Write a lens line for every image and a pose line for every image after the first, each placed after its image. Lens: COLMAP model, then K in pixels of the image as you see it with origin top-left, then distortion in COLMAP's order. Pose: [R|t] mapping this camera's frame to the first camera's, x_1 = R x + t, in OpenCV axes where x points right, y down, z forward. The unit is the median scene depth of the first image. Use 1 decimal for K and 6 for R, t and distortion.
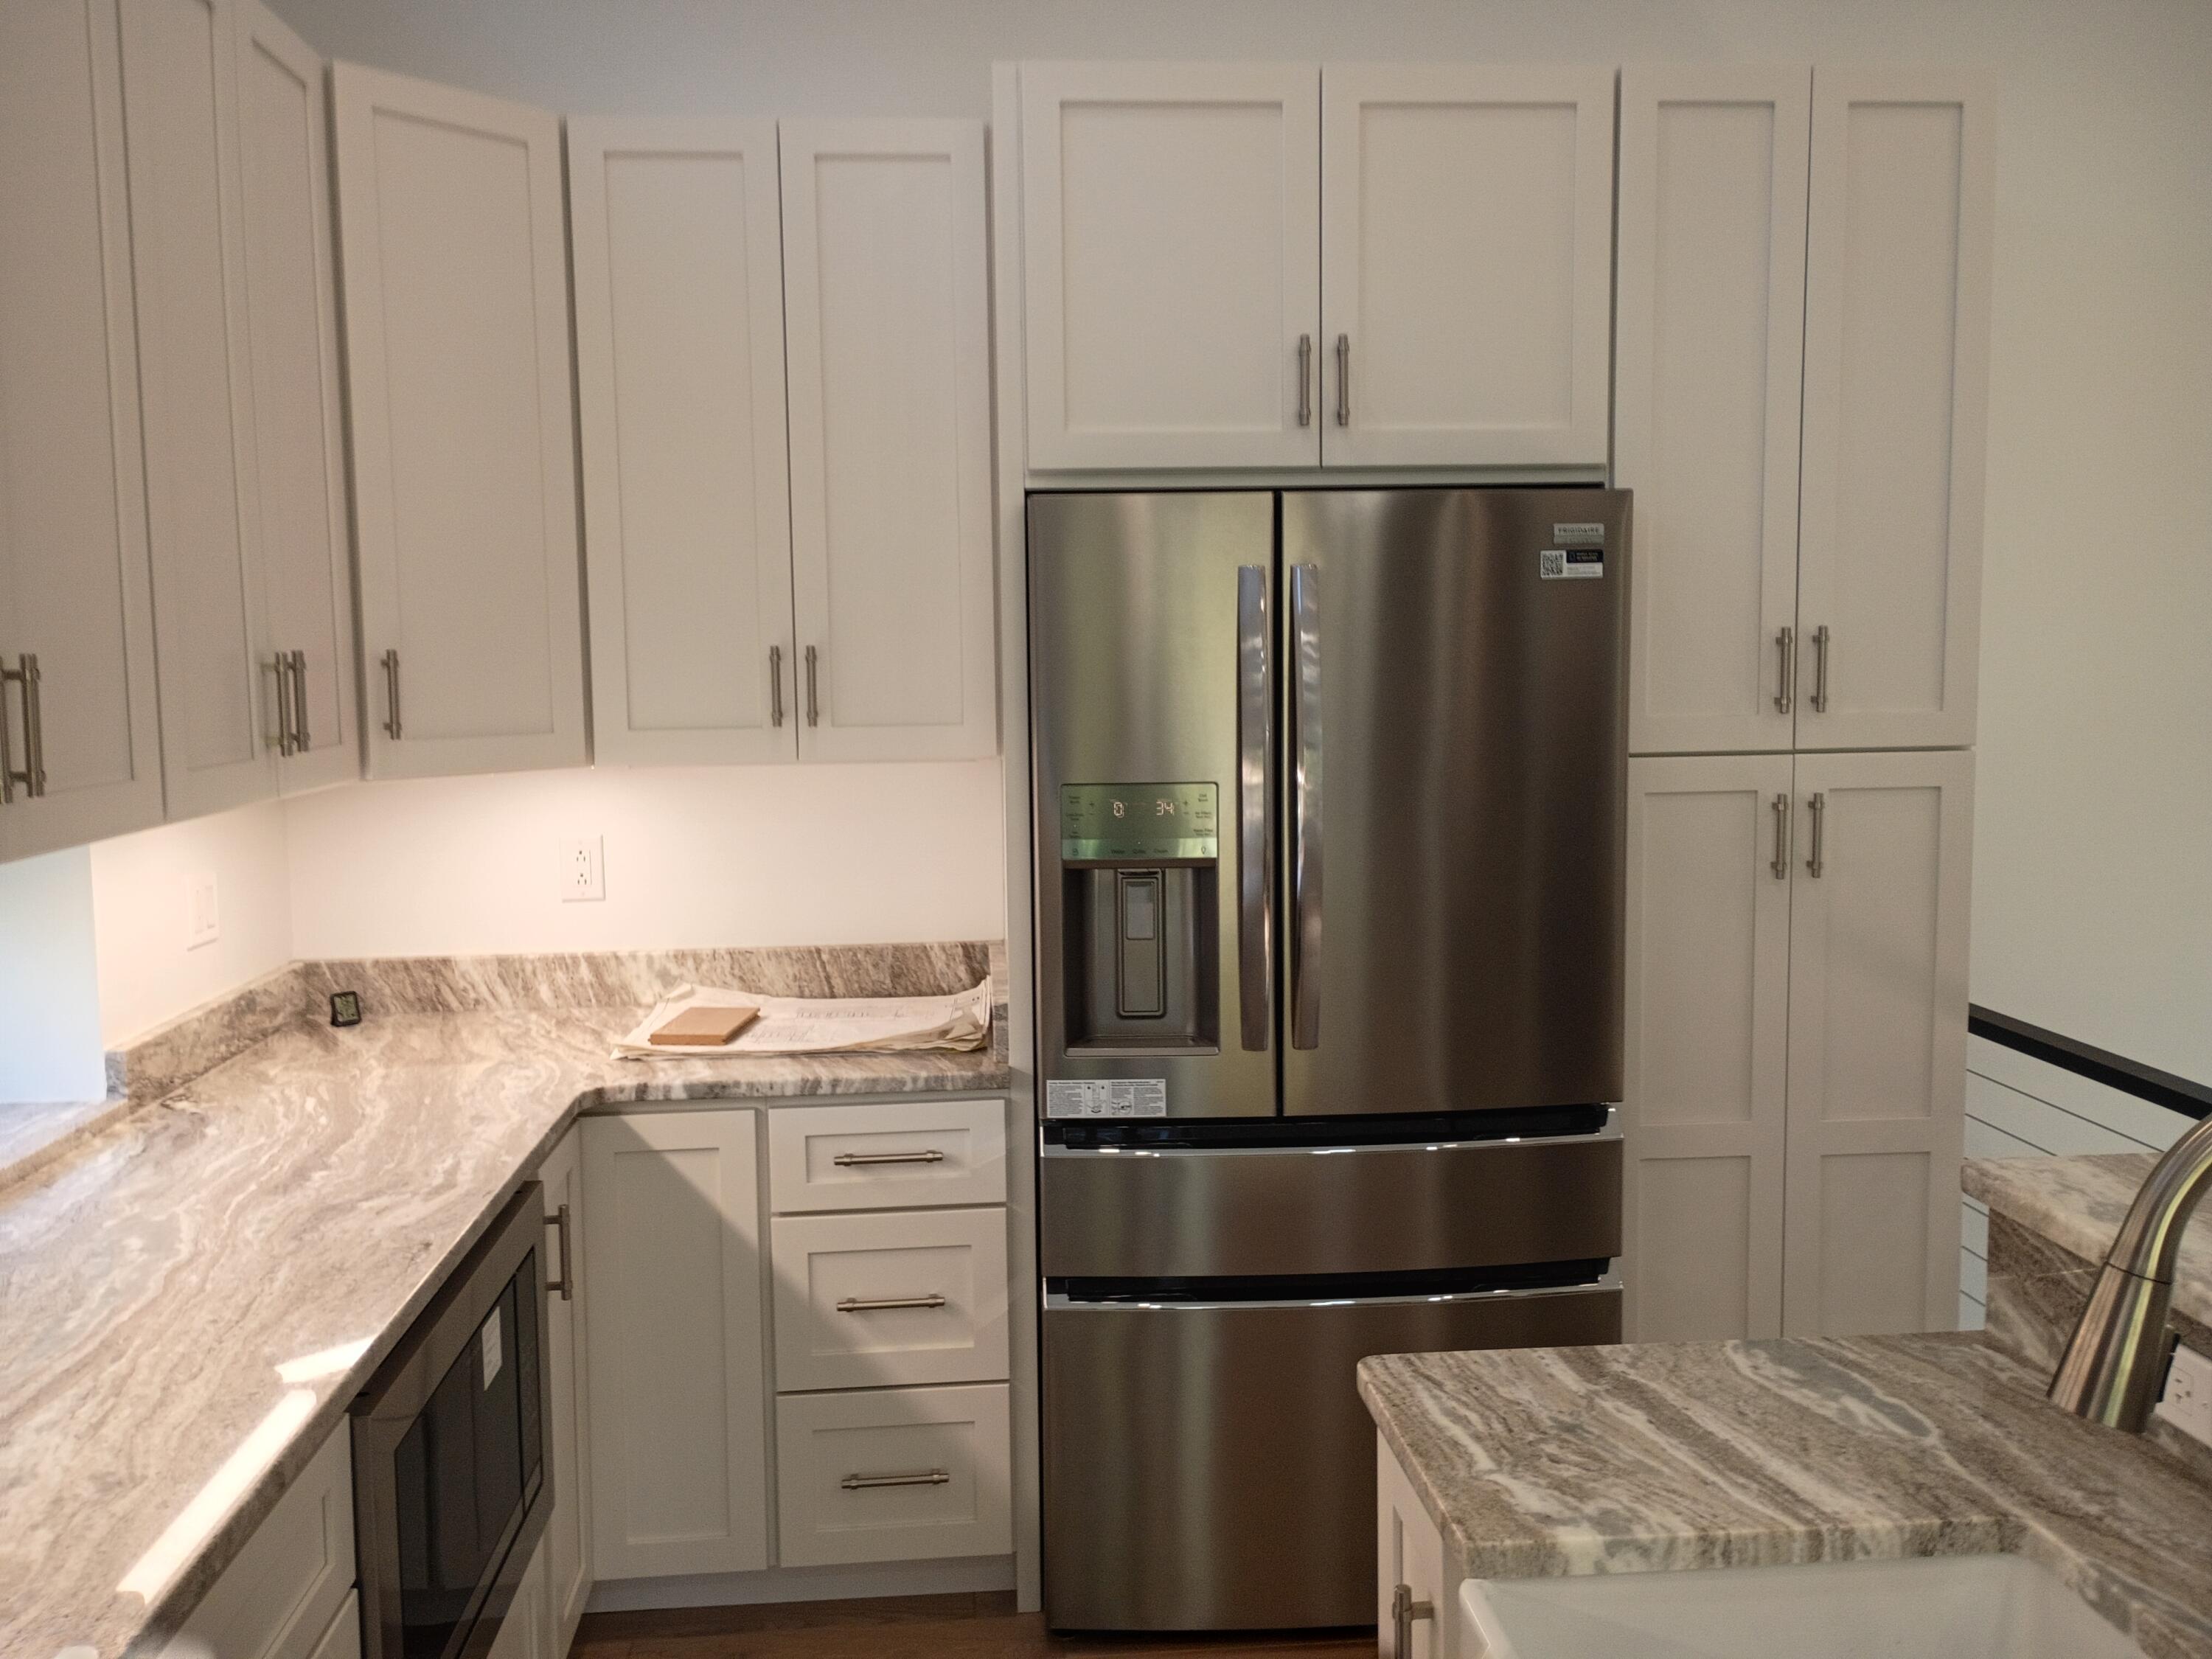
lens RADIAL K [[1829.6, 0, 1100.7], [0, 1829.6, 797.5], [0, 0, 1]] dist [0.071694, -0.088454]
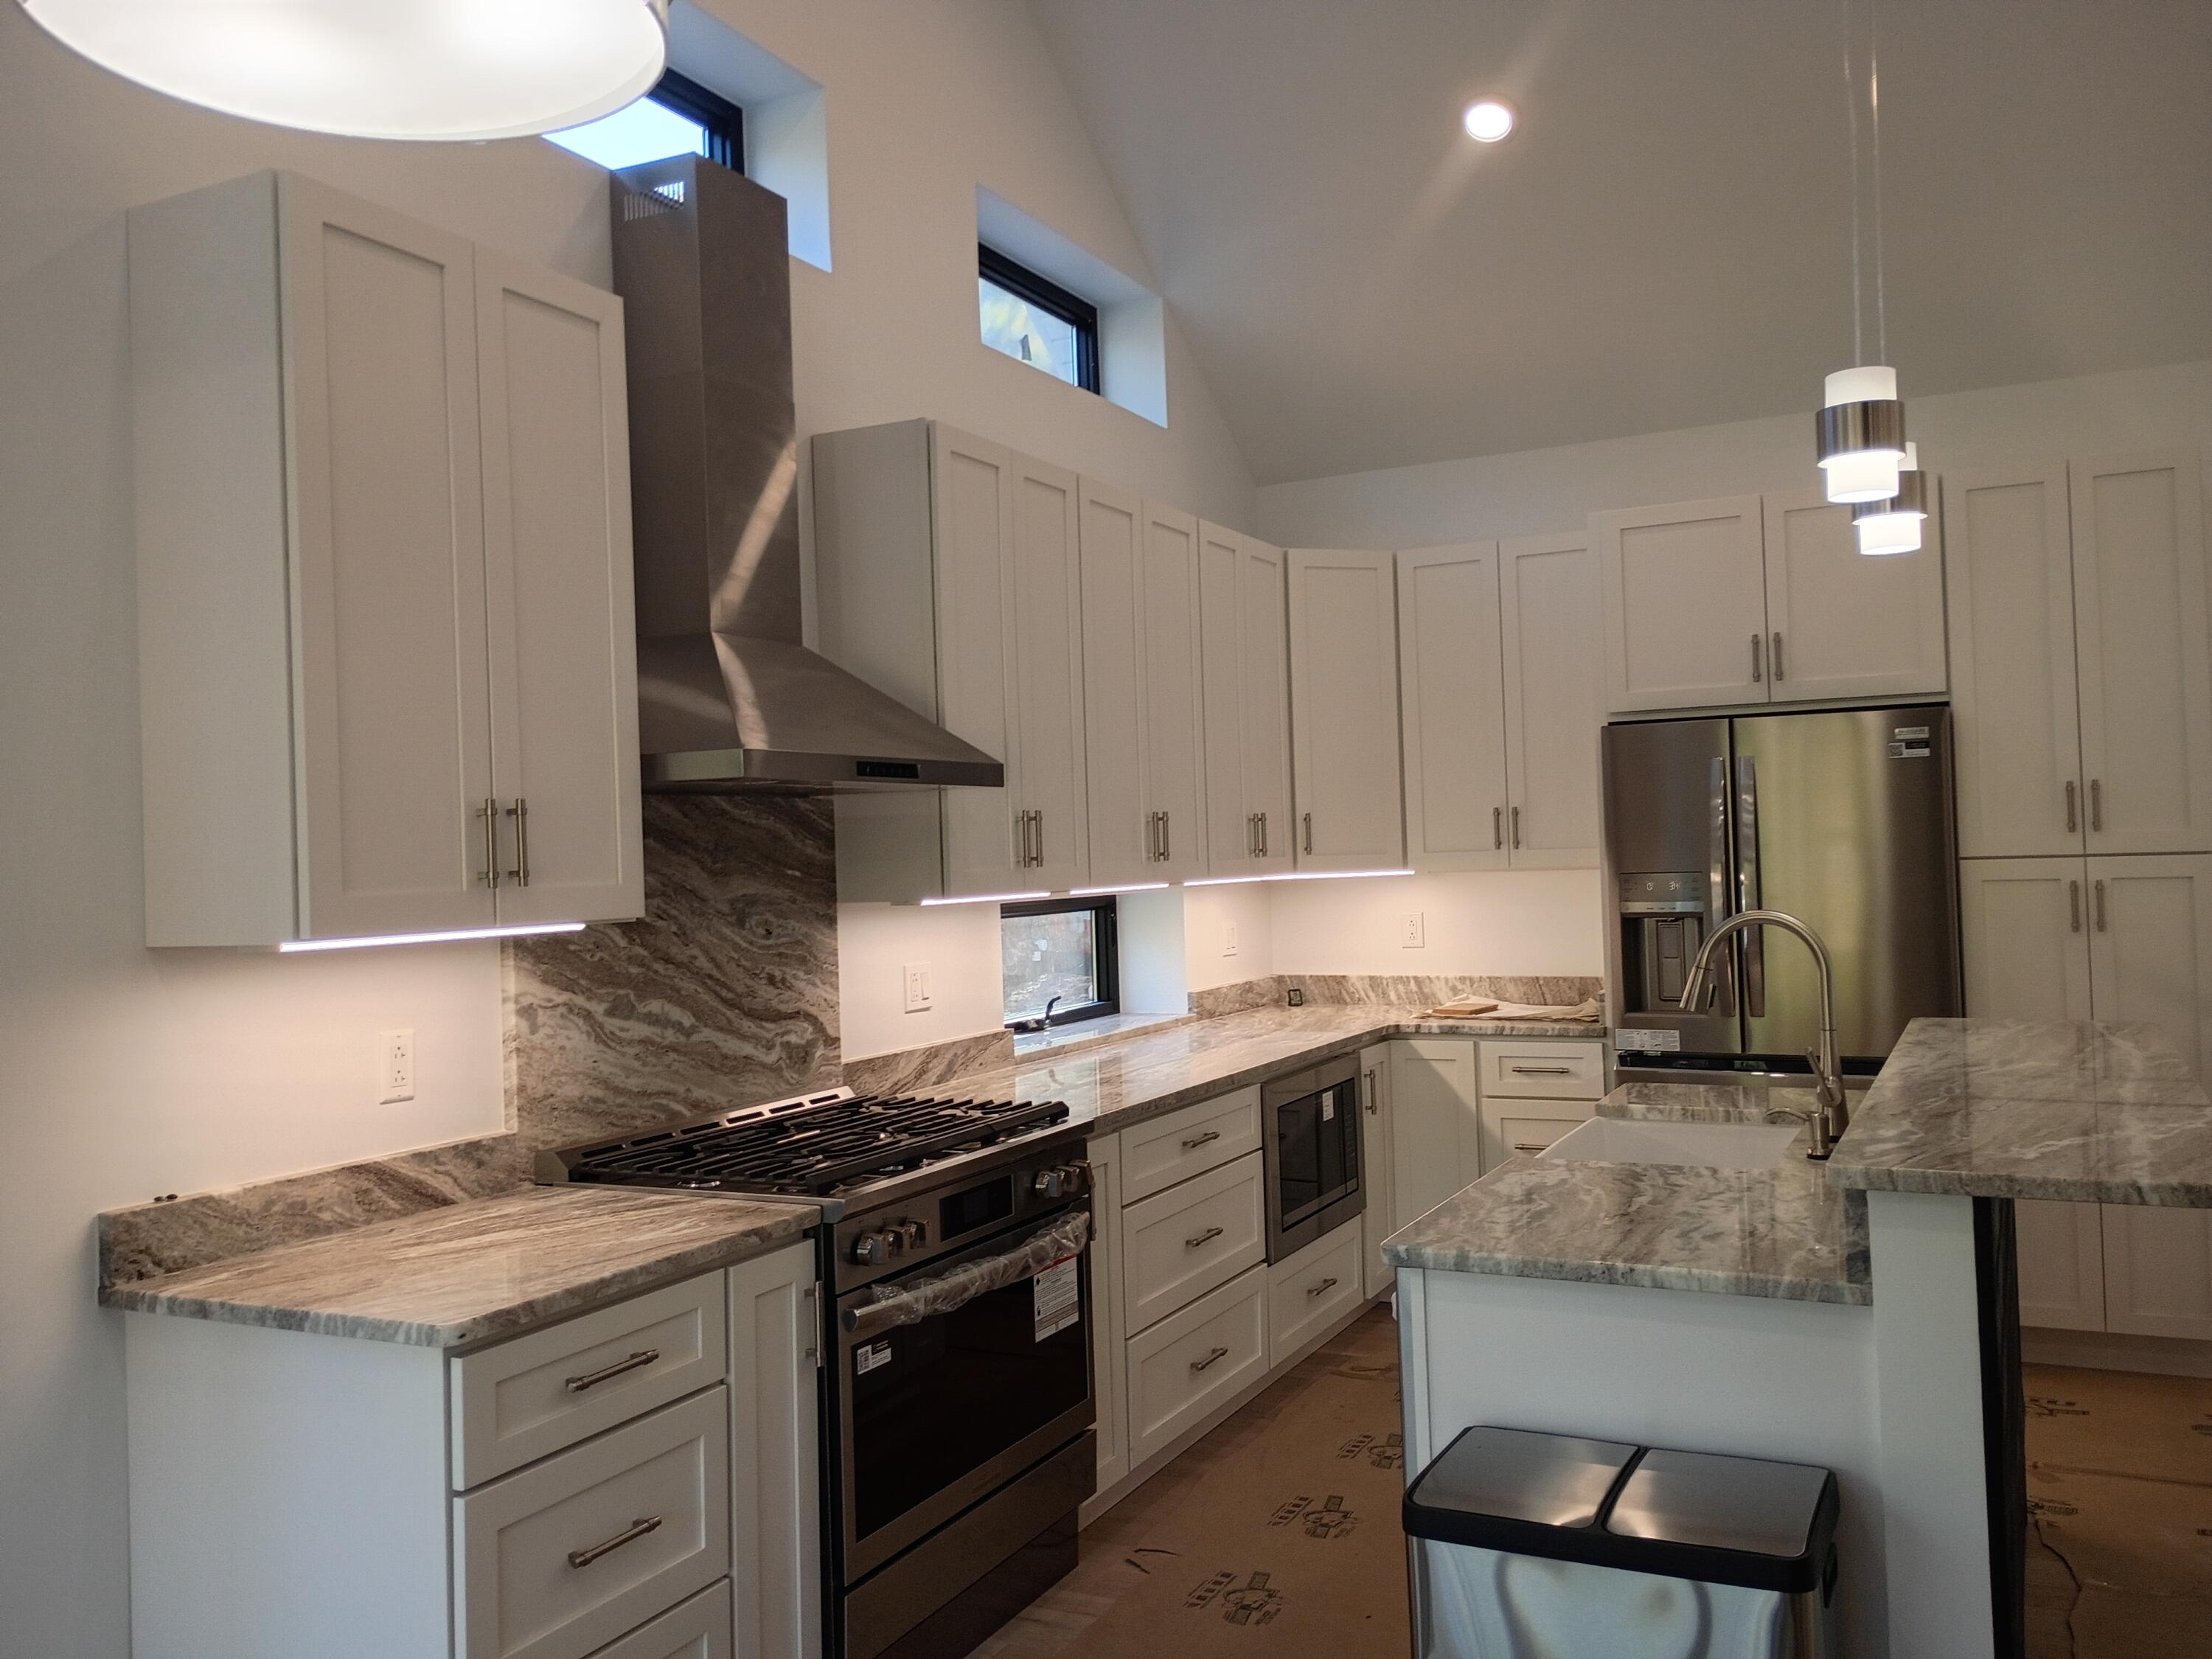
lens RADIAL K [[1829.6, 0, 1100.7], [0, 1829.6, 797.5], [0, 0, 1]] dist [0.071694, -0.088454]
pose [[0.852669, -0.027458, -0.521729, 0.505349], [-0.025853, 0.995177, -0.094627, 0.106454], [0.521811, 0.094174, 0.847847, -0.901973]]
